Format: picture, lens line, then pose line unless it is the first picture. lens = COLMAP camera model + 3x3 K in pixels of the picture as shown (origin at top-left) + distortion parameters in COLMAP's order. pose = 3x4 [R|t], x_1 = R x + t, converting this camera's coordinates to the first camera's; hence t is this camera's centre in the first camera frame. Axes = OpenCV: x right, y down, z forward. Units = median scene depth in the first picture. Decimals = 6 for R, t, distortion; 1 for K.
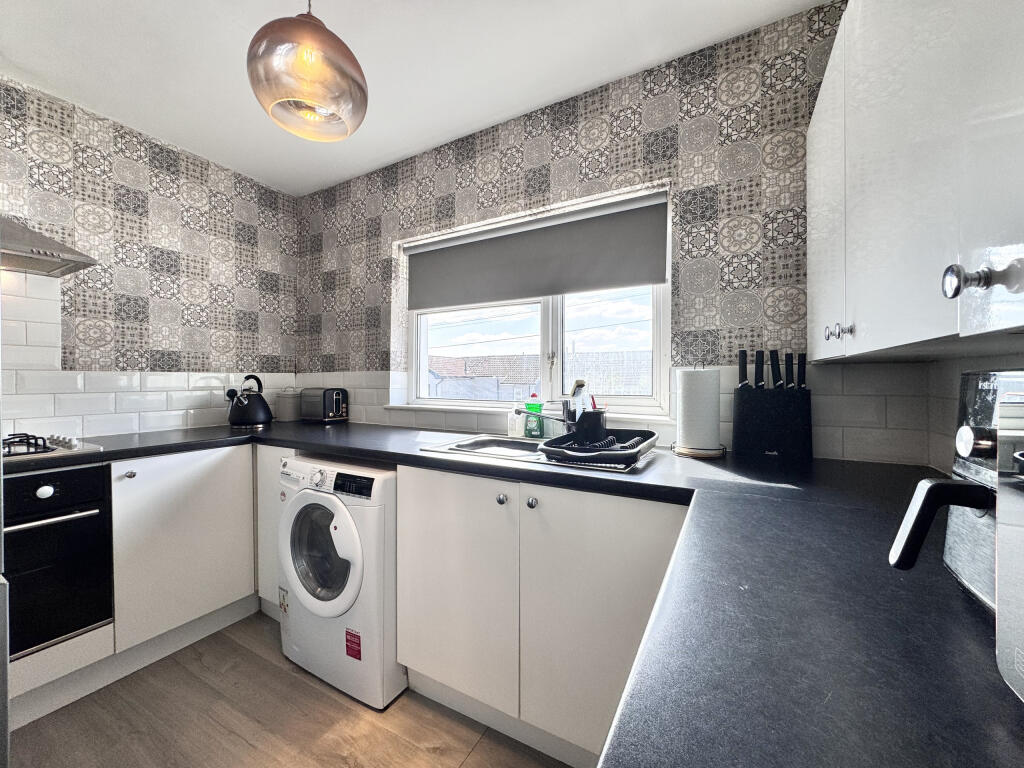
lens RADIAL K [[408.4, 0, 511.2], [0, 408.4, 382.9], [0, 0, 1]] dist [-0.004091, 0.000408]
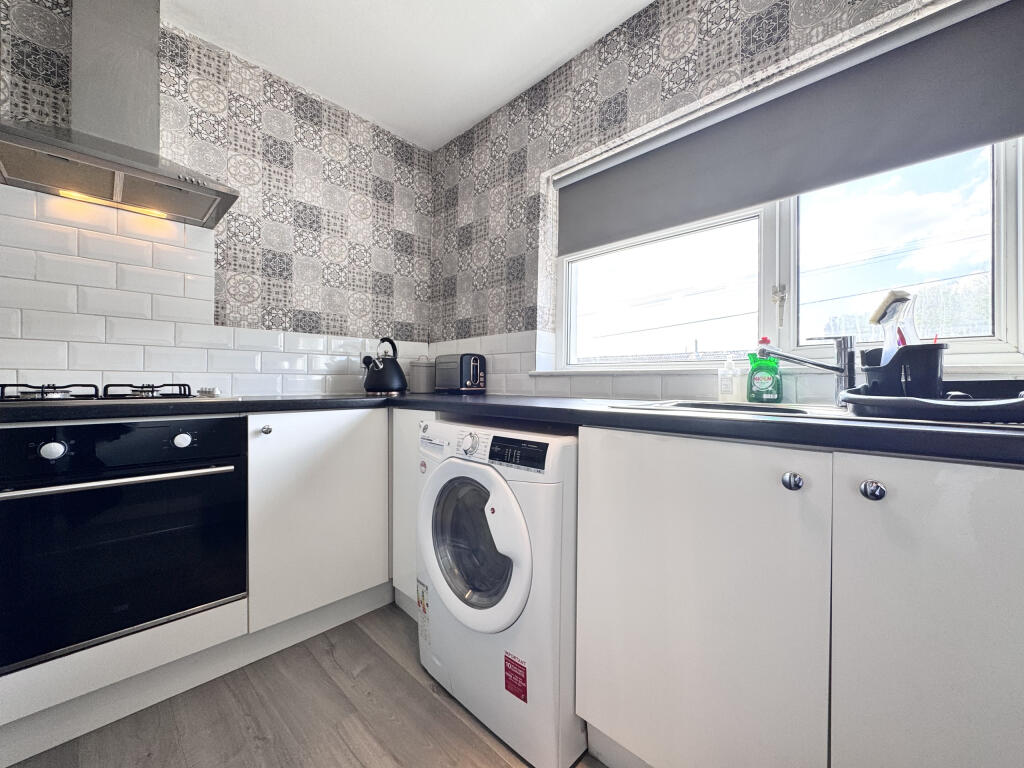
lens RADIAL K [[408.4, 0, 509.6], [0, 408.4, 382.3], [0, 0, 1]] dist [-0.004091, 0.000408]
pose [[0.965902, 0.005726, -0.258843, -0.167334], [-0.008482, 0.999919, -0.009531, 0.104376], [0.258767, 0.011401, 0.965872, 0.236233]]
